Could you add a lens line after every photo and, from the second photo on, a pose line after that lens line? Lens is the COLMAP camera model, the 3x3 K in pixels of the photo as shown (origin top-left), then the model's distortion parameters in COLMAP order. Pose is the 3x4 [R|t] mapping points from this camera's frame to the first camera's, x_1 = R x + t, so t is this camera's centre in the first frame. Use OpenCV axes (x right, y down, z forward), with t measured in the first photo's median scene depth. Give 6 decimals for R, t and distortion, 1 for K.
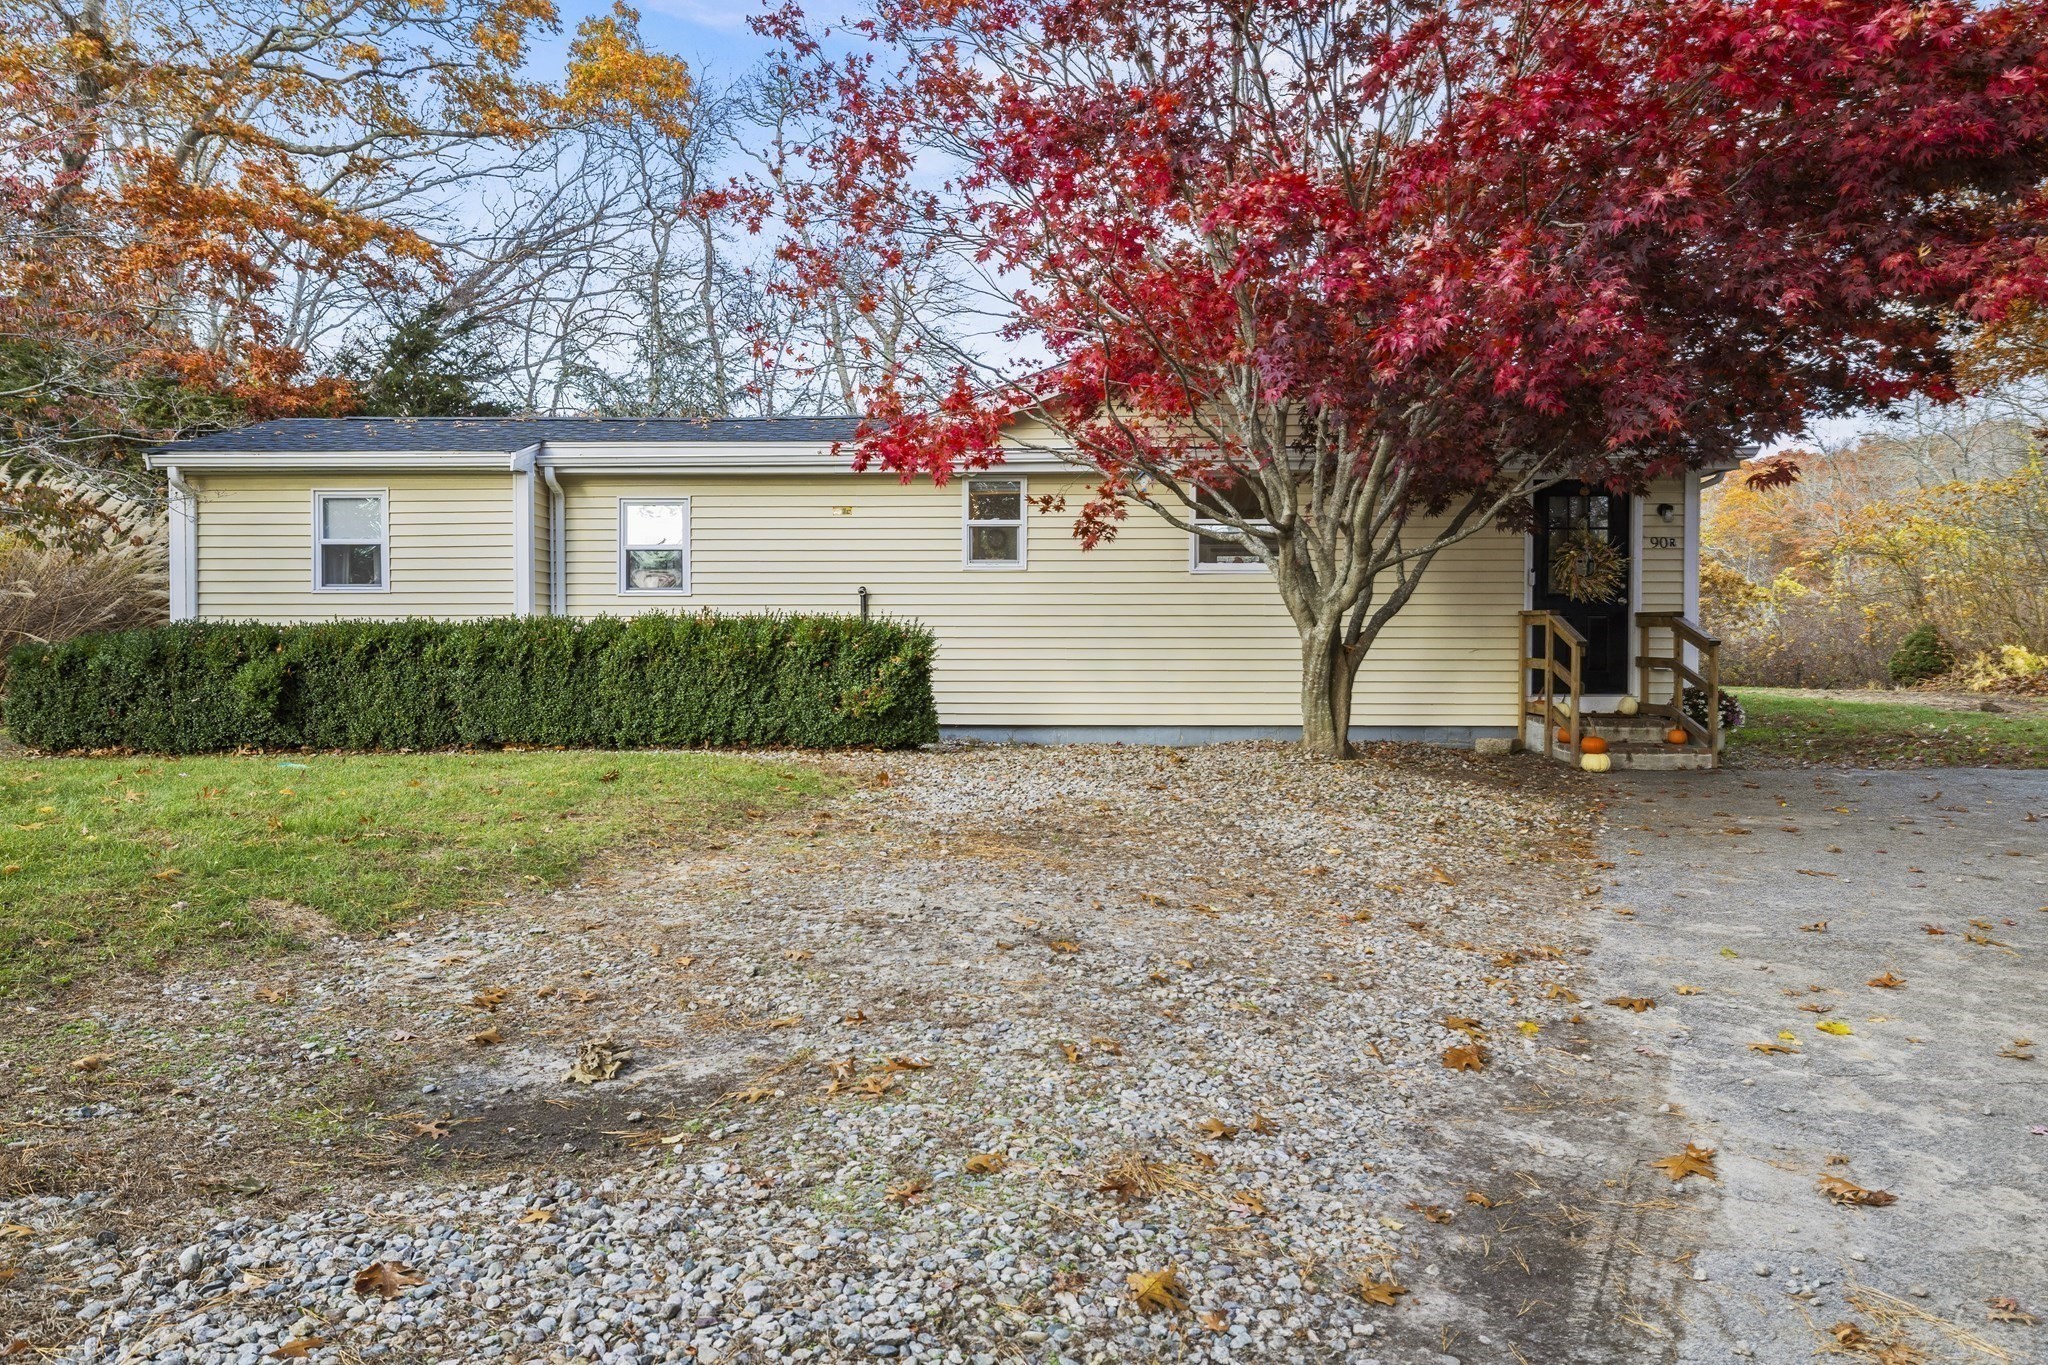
lens RADIAL K [[1383.4, 0, 1020.3], [0, 1383.4, 681.7], [0, 0, 1]] dist [0.034810, 0.000495]
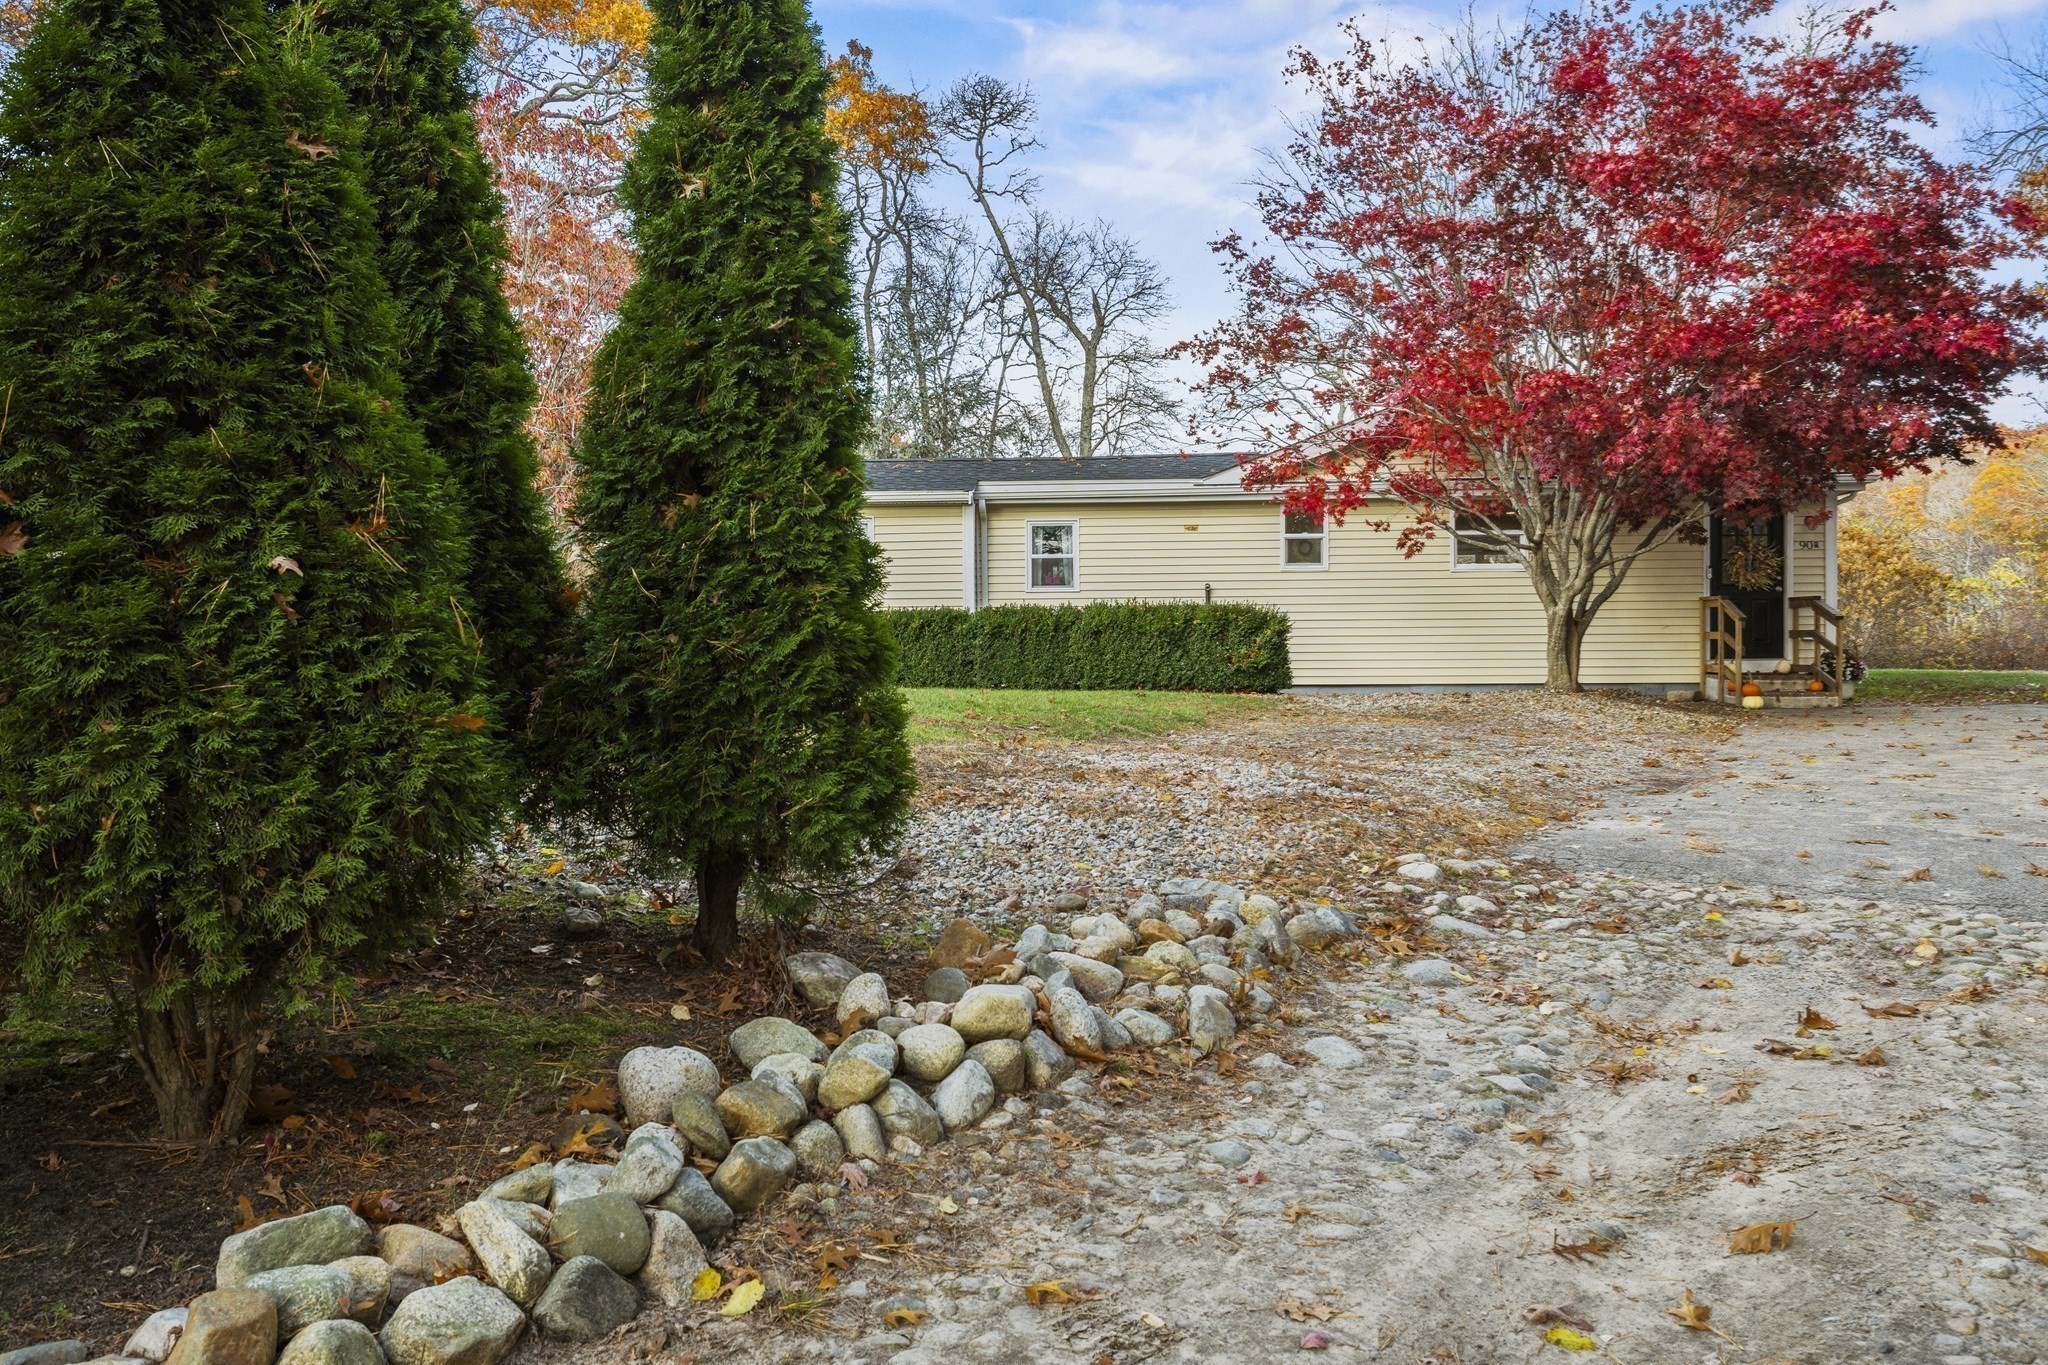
lens RADIAL K [[1668.7, 0, 1025.2], [0, 1668.7, 677.6], [0, 0, 1]] dist [0.025573, 0.002612]
pose [[0.998145, -0.005243, -0.060659, -0.216701], [0.004369, 0.999885, -0.014541, 0.052630], [0.060728, 0.014249, 0.998053, -0.729174]]
